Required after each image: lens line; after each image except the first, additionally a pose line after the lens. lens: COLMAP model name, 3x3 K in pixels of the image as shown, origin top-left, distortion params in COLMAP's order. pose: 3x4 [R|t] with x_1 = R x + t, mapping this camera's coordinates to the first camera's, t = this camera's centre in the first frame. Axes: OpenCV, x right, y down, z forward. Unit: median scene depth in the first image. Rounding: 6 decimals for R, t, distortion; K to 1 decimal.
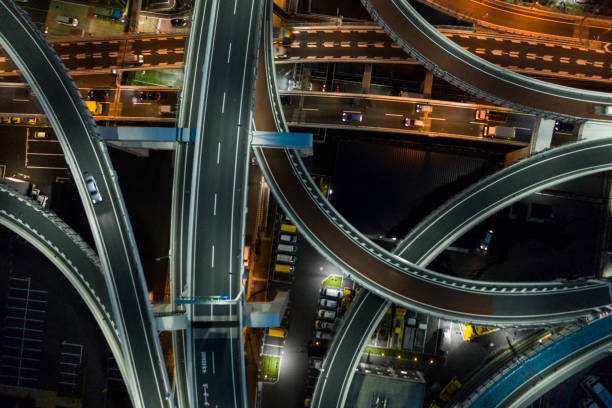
lens RADIAL K [[491.3, 0, 303.1], [0, 491.3, 202.8], [0, 0, 1]] dist [-0.011433, 0.002558]
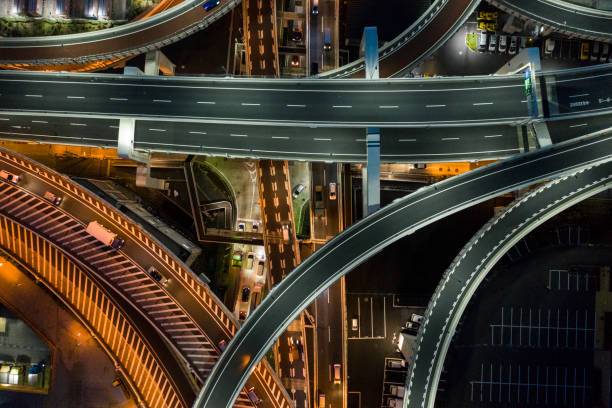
lens RADIAL K [[491.3, 0, 311.4], [0, 491.3, 203.3], [0, 0, 1]] dist [-0.011433, 0.002558]
pose [[-0.063186, -0.996353, 0.057343, -0.357359], [0.997994, -0.062860, 0.007470, -0.240632], [-0.003838, 0.057700, 0.998327, -0.073966]]
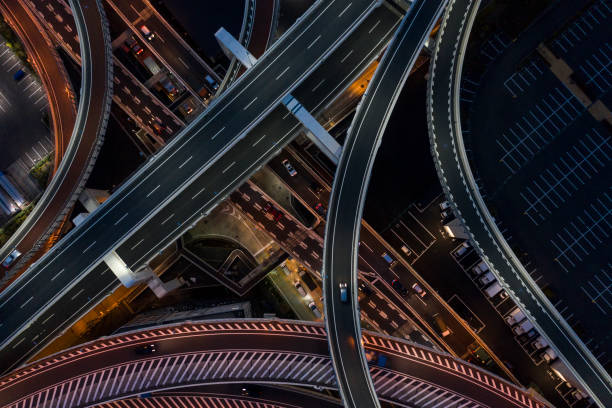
lens RADIAL K [[491.3, 0, 308.7], [0, 491.3, 200.1], [0, 0, 1]] dist [-0.011433, 0.002558]
pose [[-0.735282, -0.674280, 0.068609, -0.405280], [0.677240, -0.734912, 0.035357, -0.260480], [0.026581, 0.072462, 0.997017, -0.111694]]
